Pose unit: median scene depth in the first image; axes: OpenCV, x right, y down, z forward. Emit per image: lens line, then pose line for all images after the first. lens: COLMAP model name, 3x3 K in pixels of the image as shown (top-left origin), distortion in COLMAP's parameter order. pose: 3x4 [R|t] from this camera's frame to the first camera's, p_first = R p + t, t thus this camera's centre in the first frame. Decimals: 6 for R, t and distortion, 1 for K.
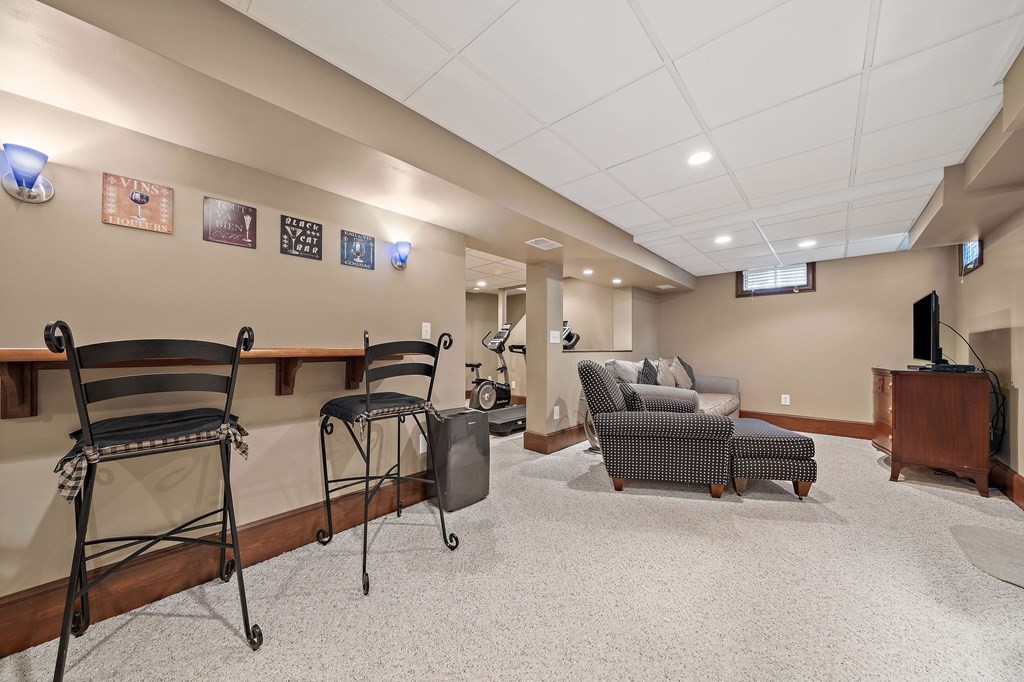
lens RADIAL K [[355.5, 0, 516.1], [0, 355.5, 346.1], [0, 0, 1]] dist [-0.004146, 0.000584]
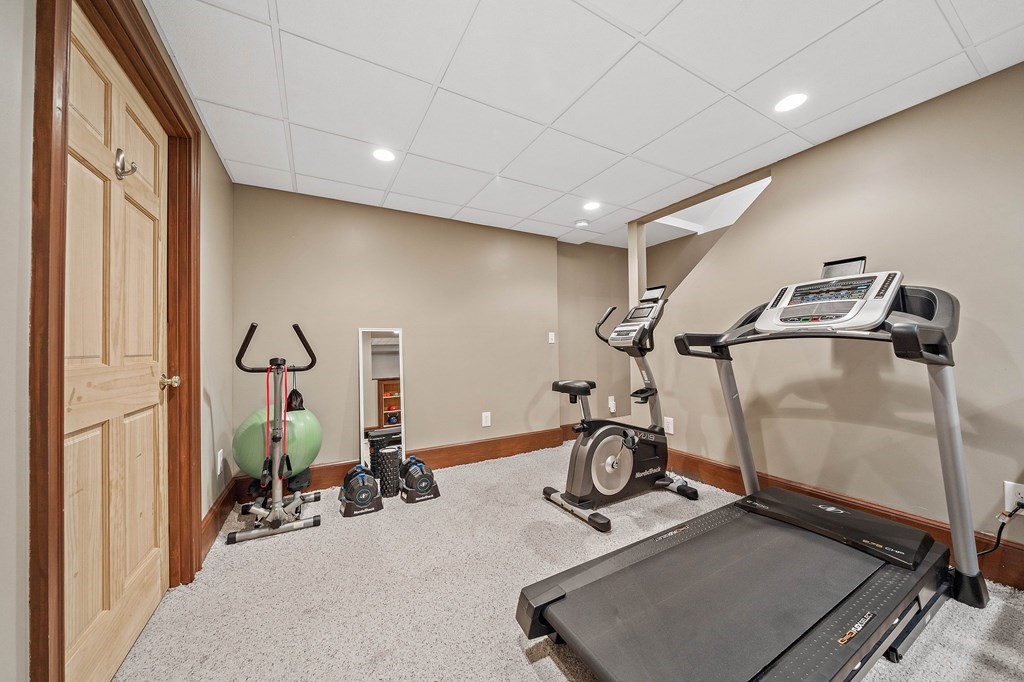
lens RADIAL K [[355.5, 0, 513.3], [0, 355.5, 339.2], [0, 0, 1]] dist [-0.004146, 0.000584]
pose [[0.947613, -0.023220, -0.318574, -0.054062], [0.019800, 0.999706, -0.013969, 0.003084], [0.318805, 0.006929, 0.947795, 0.569028]]
